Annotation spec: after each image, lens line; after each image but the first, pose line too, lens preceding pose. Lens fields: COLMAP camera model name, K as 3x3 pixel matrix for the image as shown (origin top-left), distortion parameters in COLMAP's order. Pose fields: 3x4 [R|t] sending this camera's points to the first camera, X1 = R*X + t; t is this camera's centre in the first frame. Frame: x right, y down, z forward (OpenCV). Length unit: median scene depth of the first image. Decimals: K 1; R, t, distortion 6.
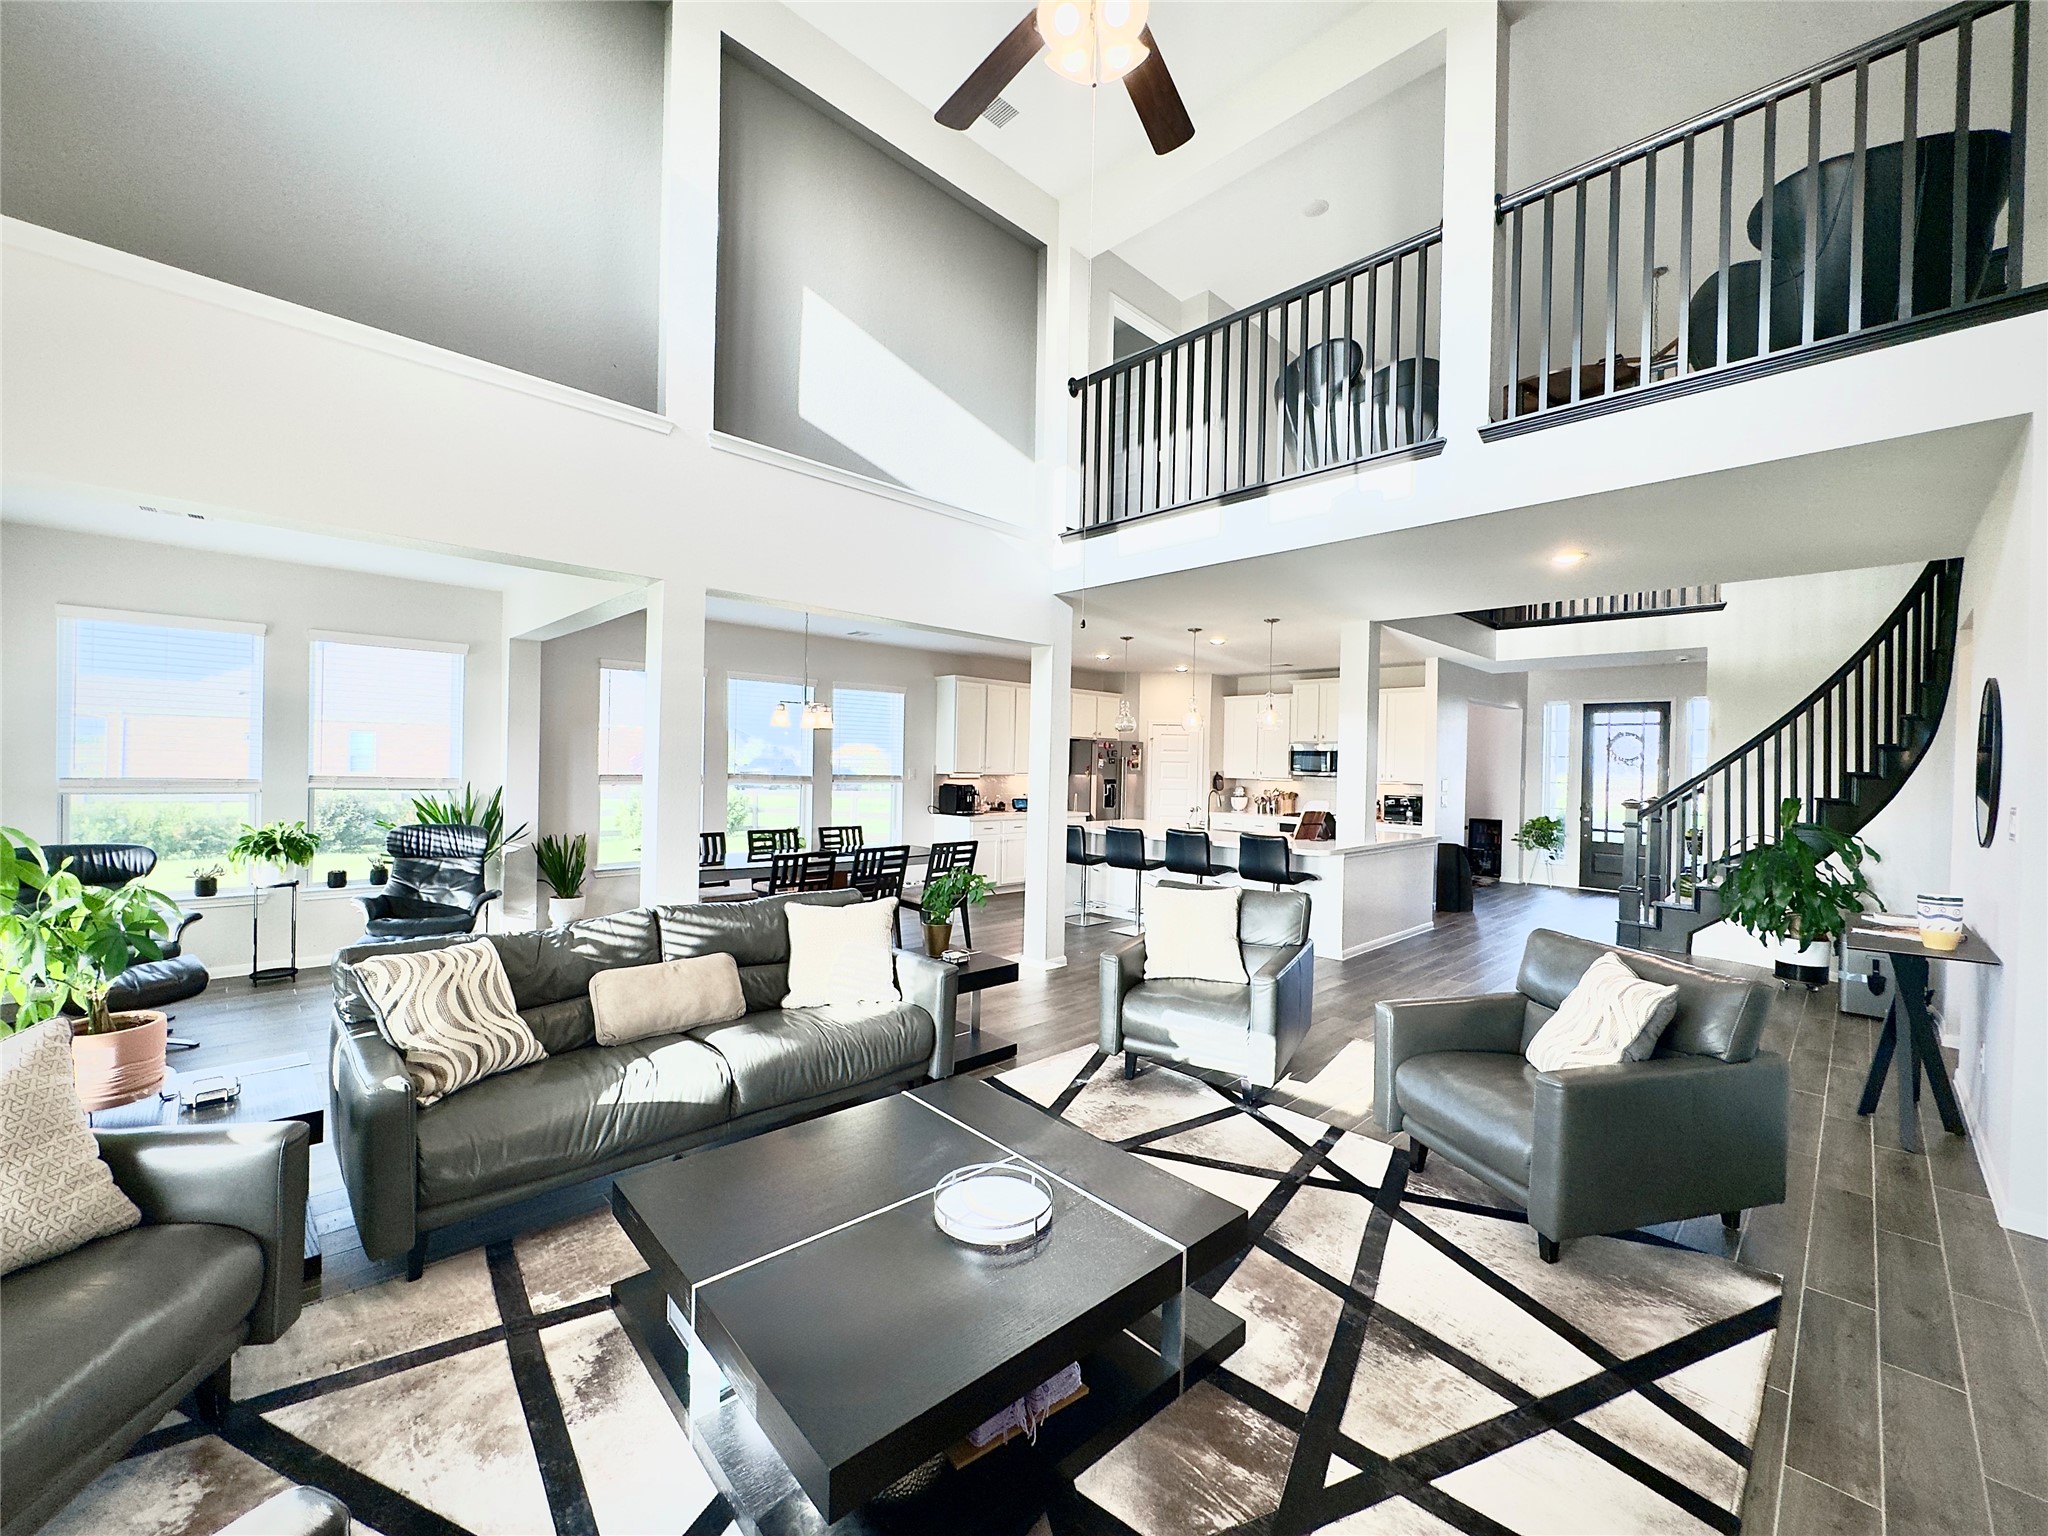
lens RADIAL K [[820.6, 0, 1026.4], [0, 820.6, 764.9], [0, 0, 1]] dist [-0.001438, -0.000721]
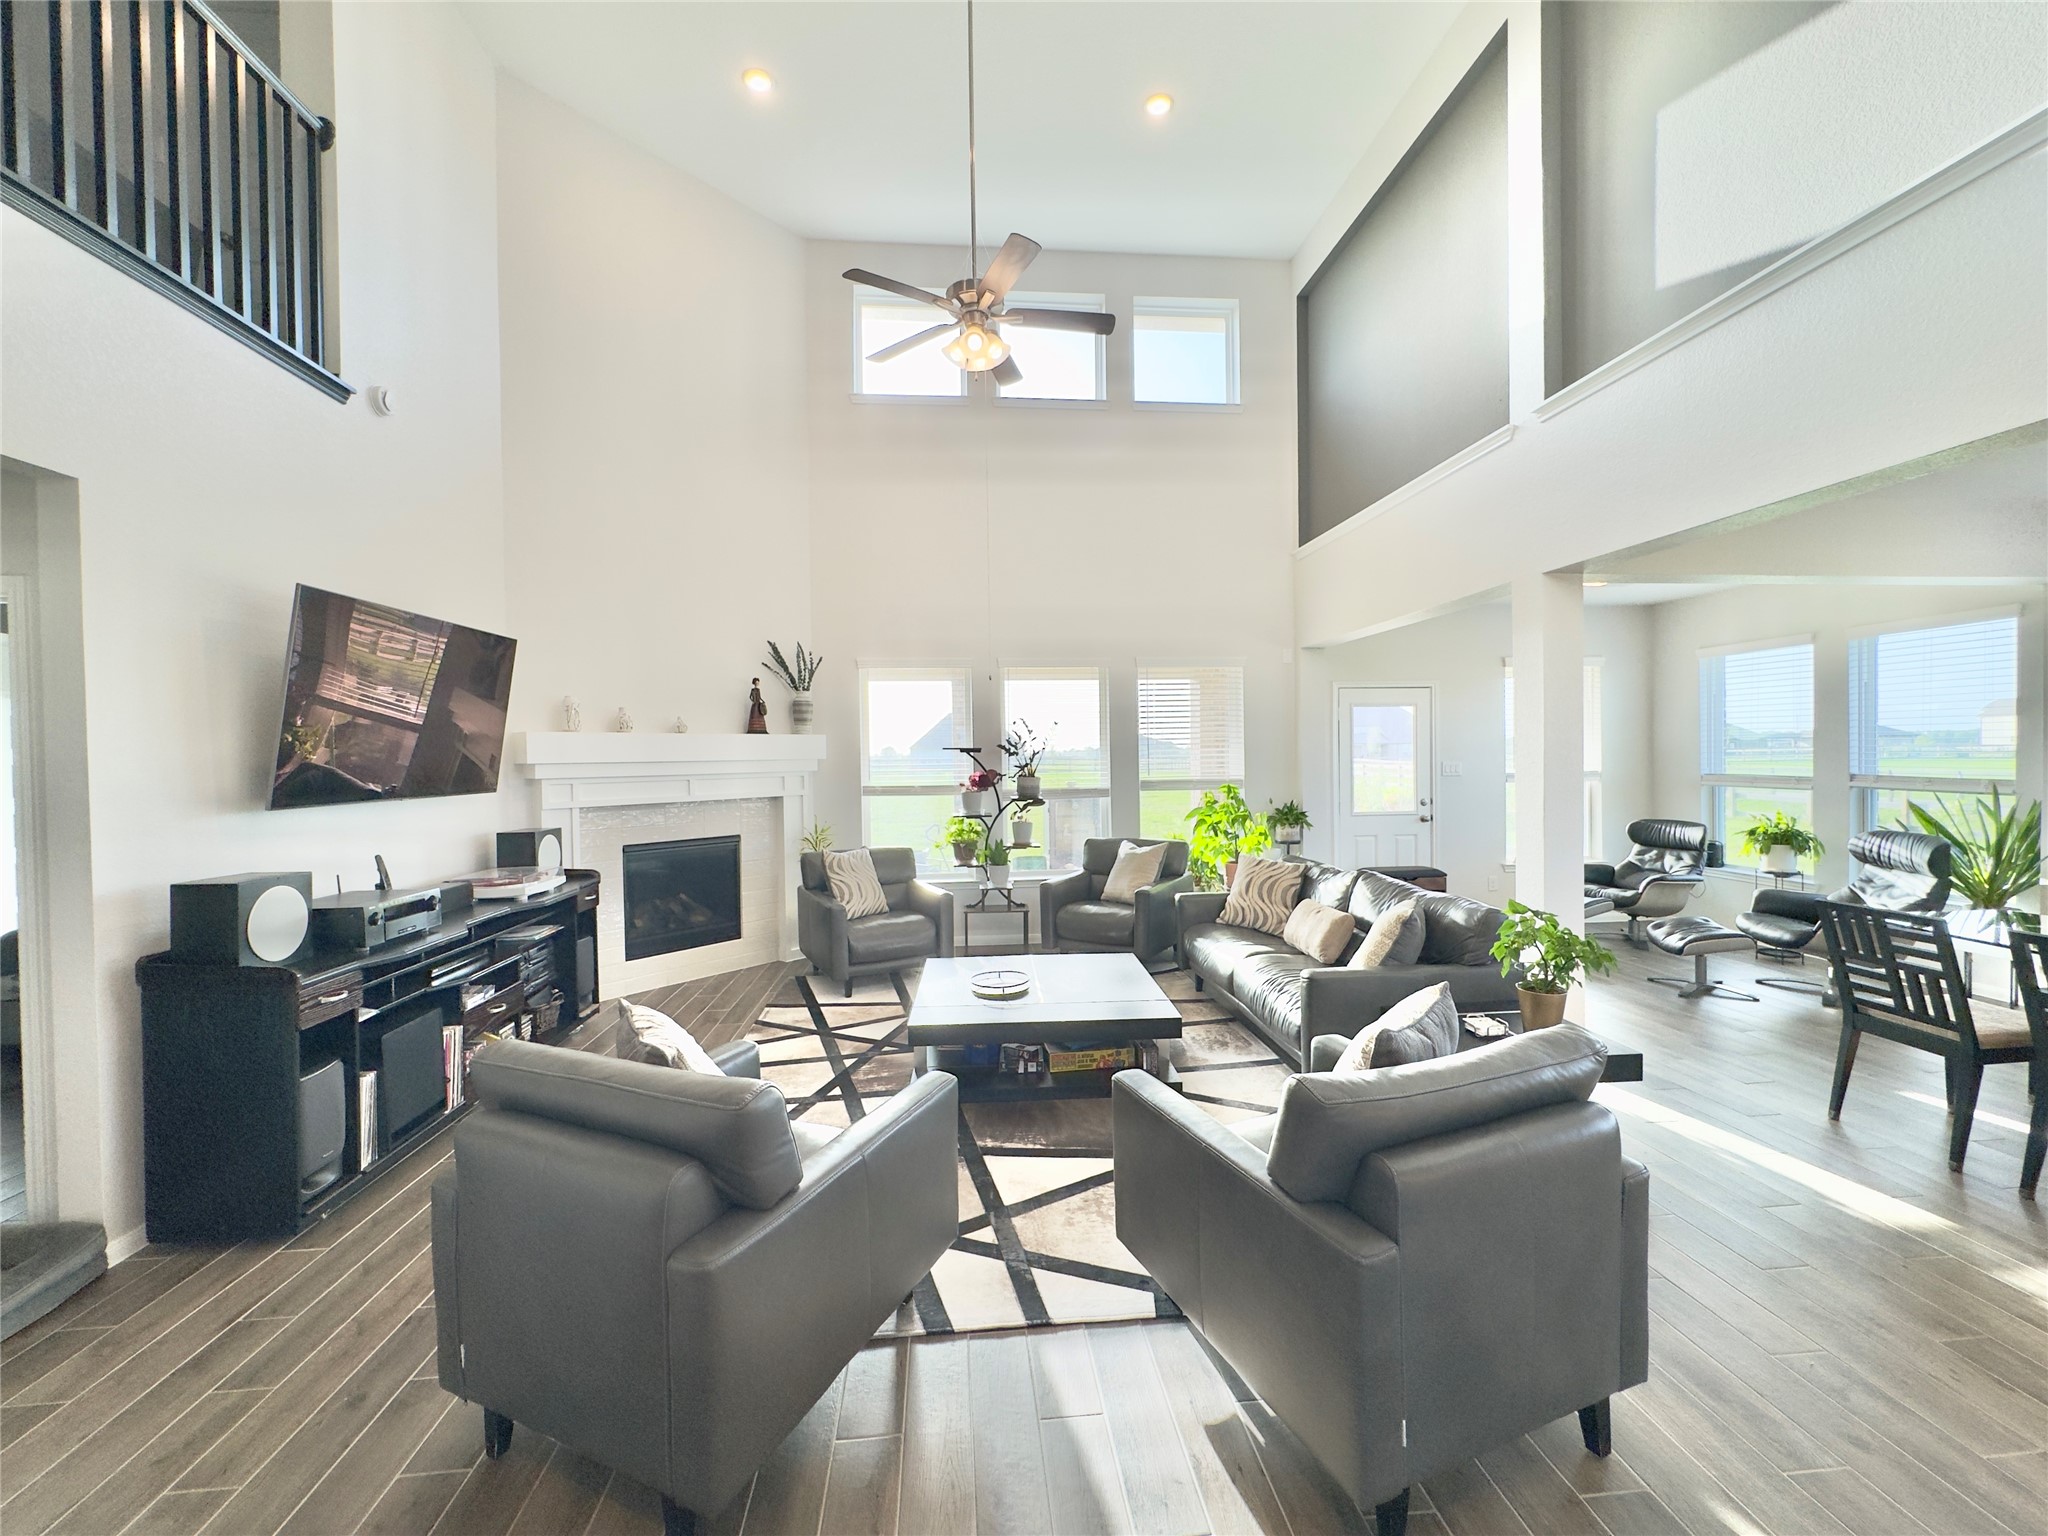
lens RADIAL K [[820.6, 0, 1018.4], [0, 820.6, 760.3], [0, 0, 1]] dist [-0.001438, -0.000721]
pose [[-0.635400, -0.007265, -0.772149, 0.328203], [0.001145, 0.999946, -0.010351, 0.004372], [0.772183, -0.007461, -0.635357, 0.516399]]
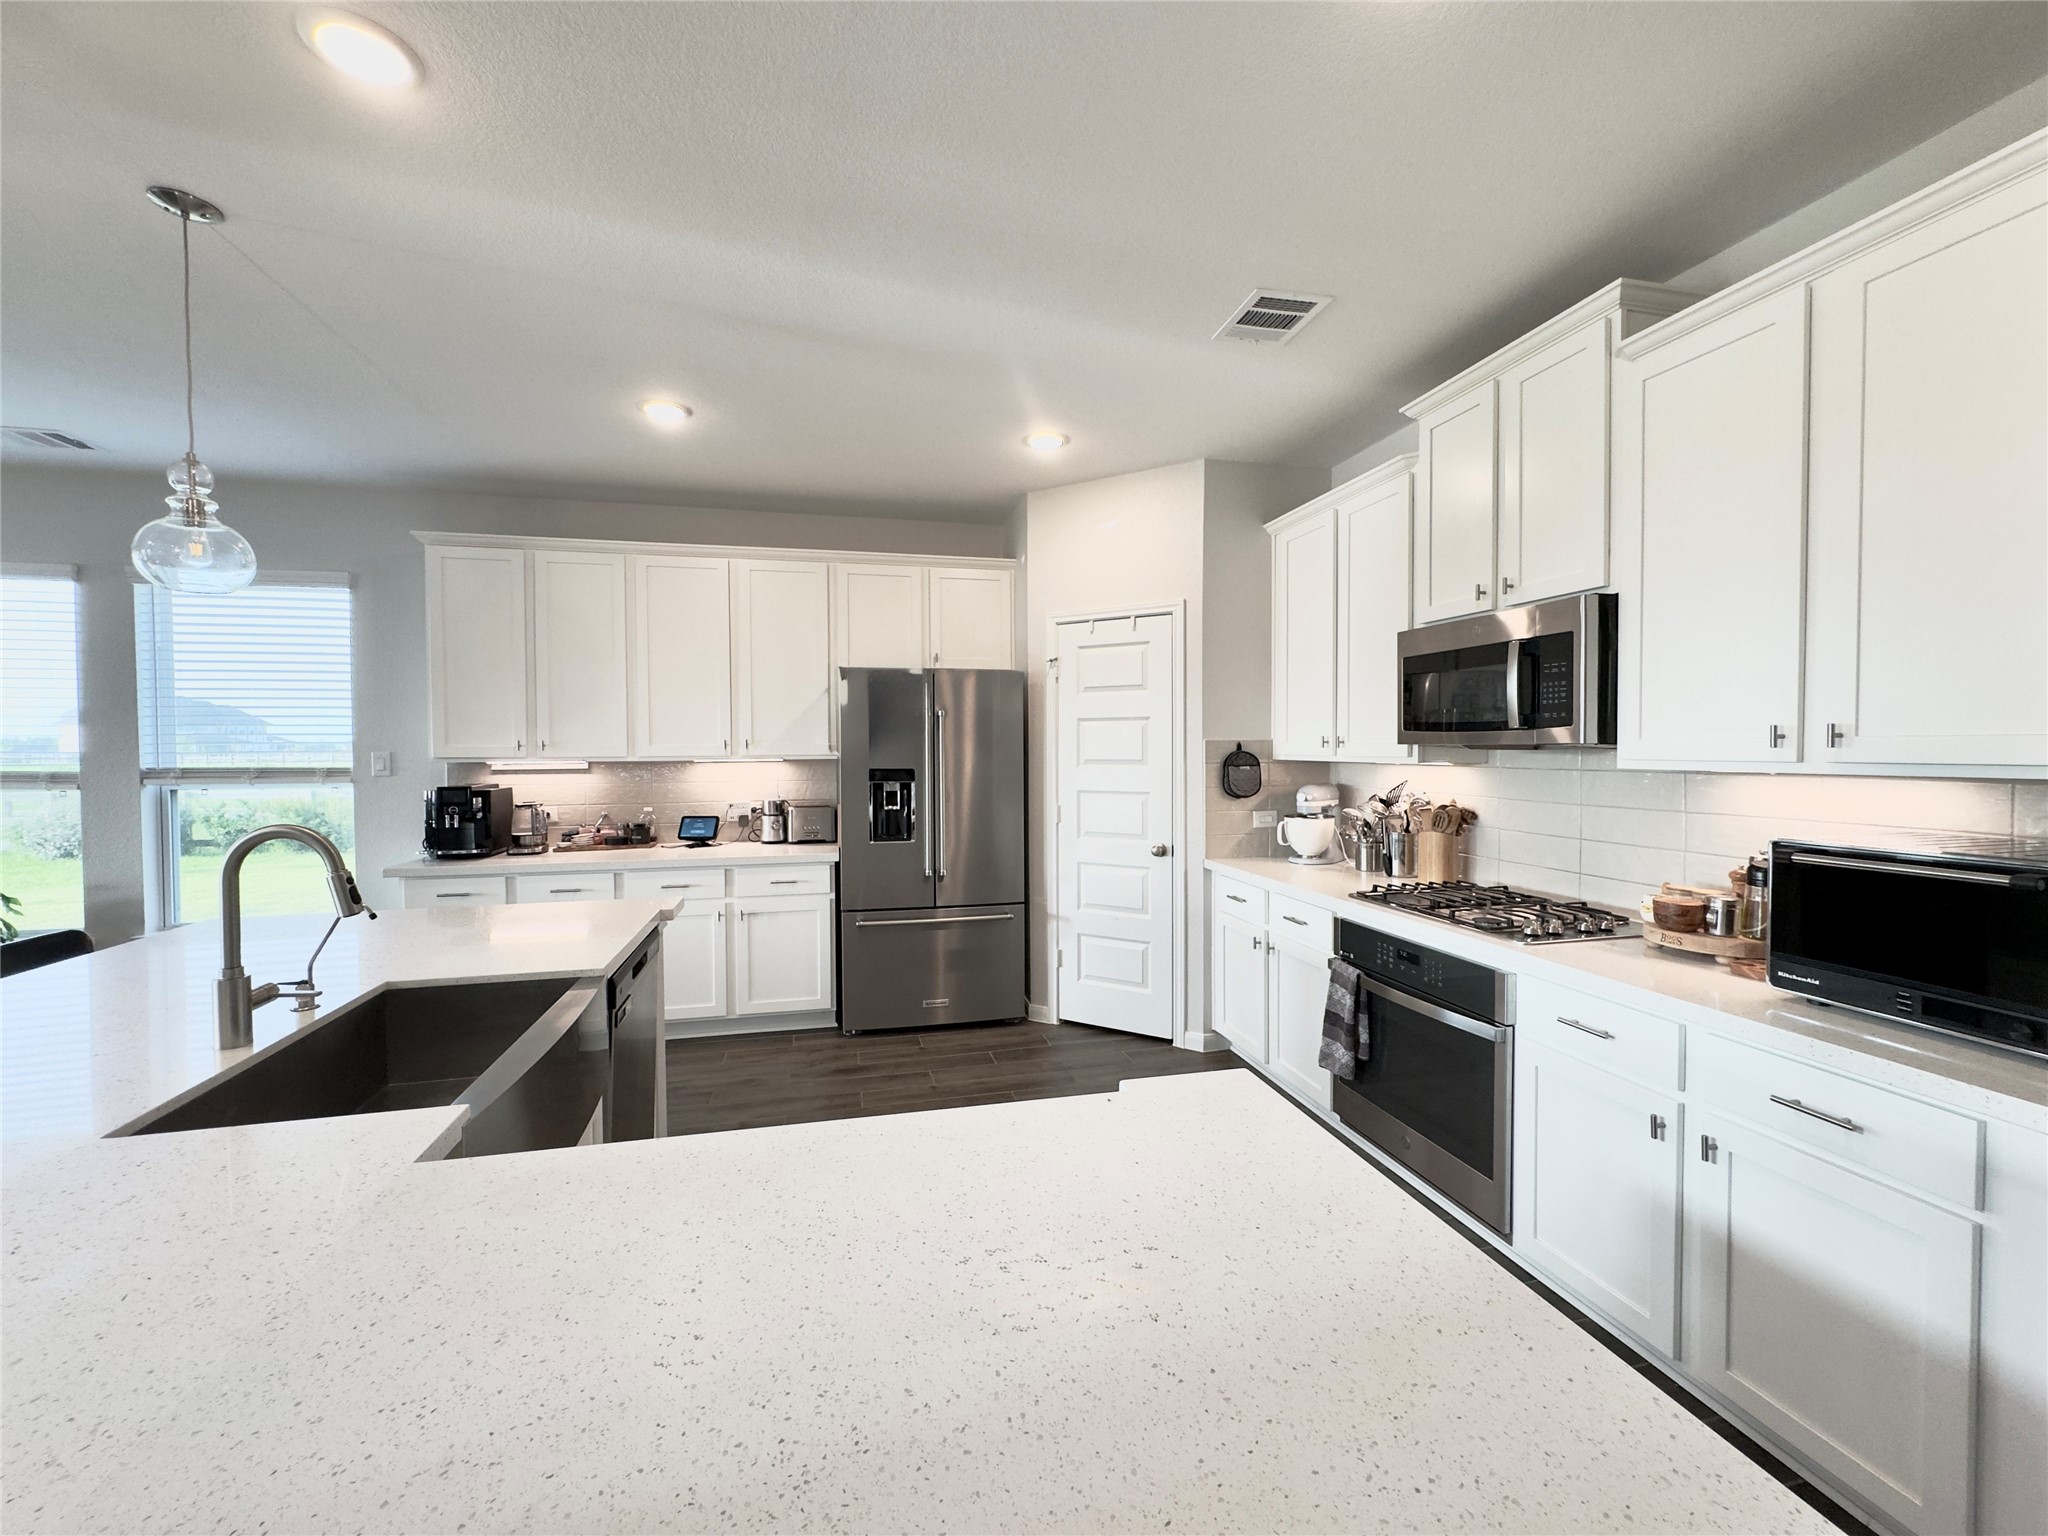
lens RADIAL K [[820.6, 0, 1017.3], [0, 820.6, 762.2], [0, 0, 1]] dist [-0.001438, -0.000721]
pose [[0.850100, -0.016573, -0.526361, 0.405542], [0.024652, 0.999661, 0.008339, 0.014231], [0.526045, -0.020065, 0.850220, 0.799172]]
